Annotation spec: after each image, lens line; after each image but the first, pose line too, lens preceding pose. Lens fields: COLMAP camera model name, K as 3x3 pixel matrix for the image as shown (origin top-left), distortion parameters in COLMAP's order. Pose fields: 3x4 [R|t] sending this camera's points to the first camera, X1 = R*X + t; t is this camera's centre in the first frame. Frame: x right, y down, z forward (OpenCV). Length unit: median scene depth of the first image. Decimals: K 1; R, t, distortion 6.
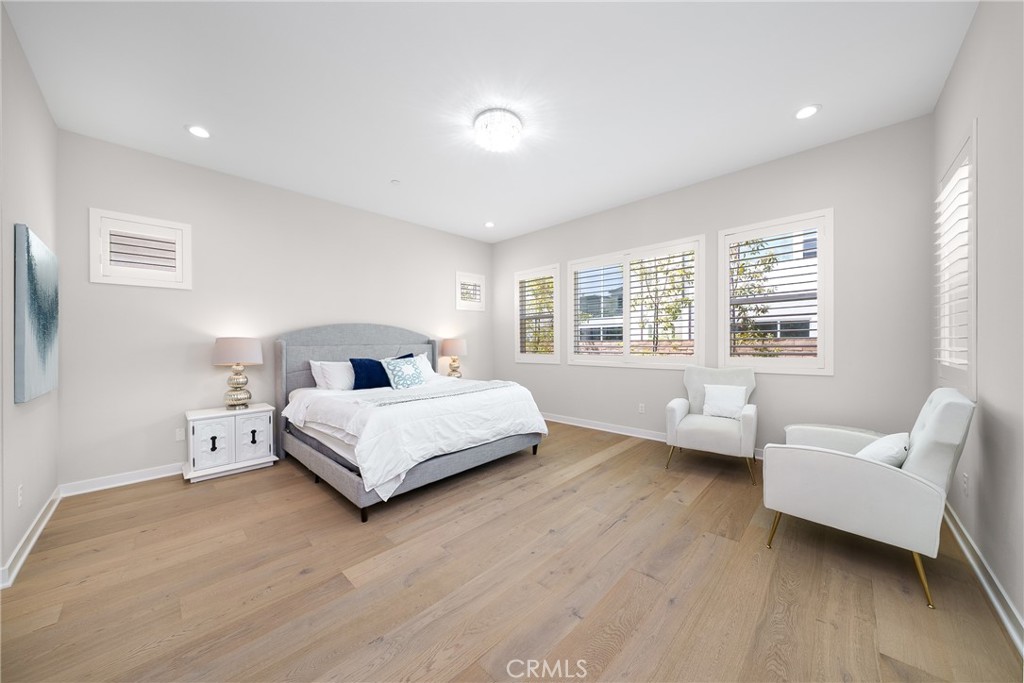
lens RADIAL K [[350.4, 0, 511.3], [0, 350.4, 339.4], [0, 0, 1]] dist [-0.002967, 0.000341]
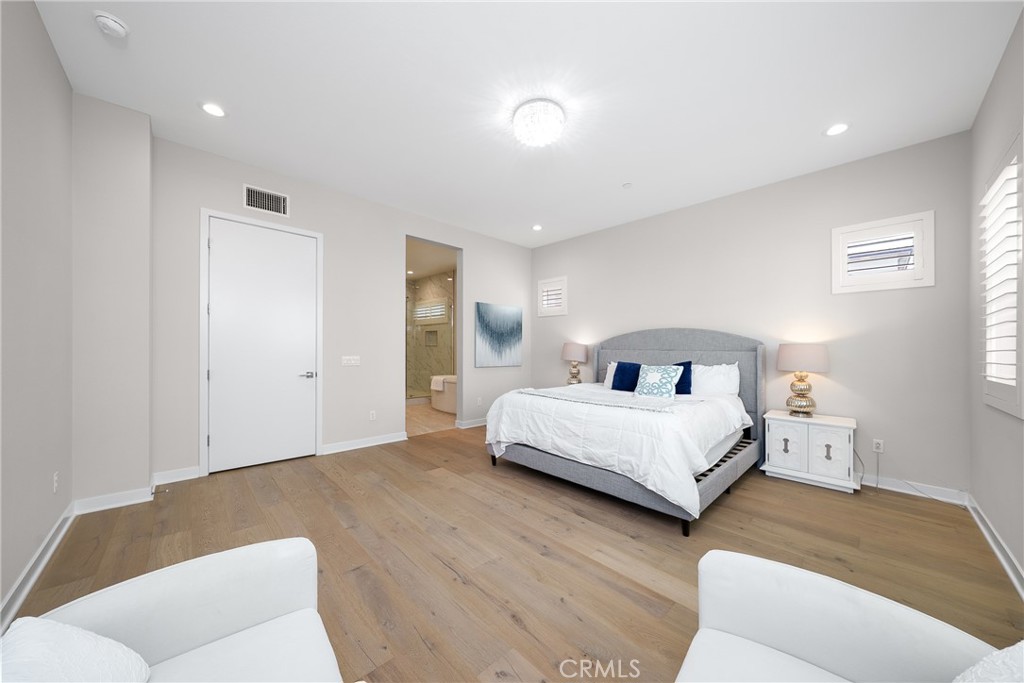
lens RADIAL K [[350.4, 0, 512.1], [0, 350.4, 345.6], [0, 0, 1]] dist [-0.002967, 0.000341]
pose [[-0.052212, 0.003618, -0.998629, 0.845126], [-0.002443, 0.999990, 0.003750, 0.000239], [0.998633, 0.002636, -0.052203, 0.906611]]
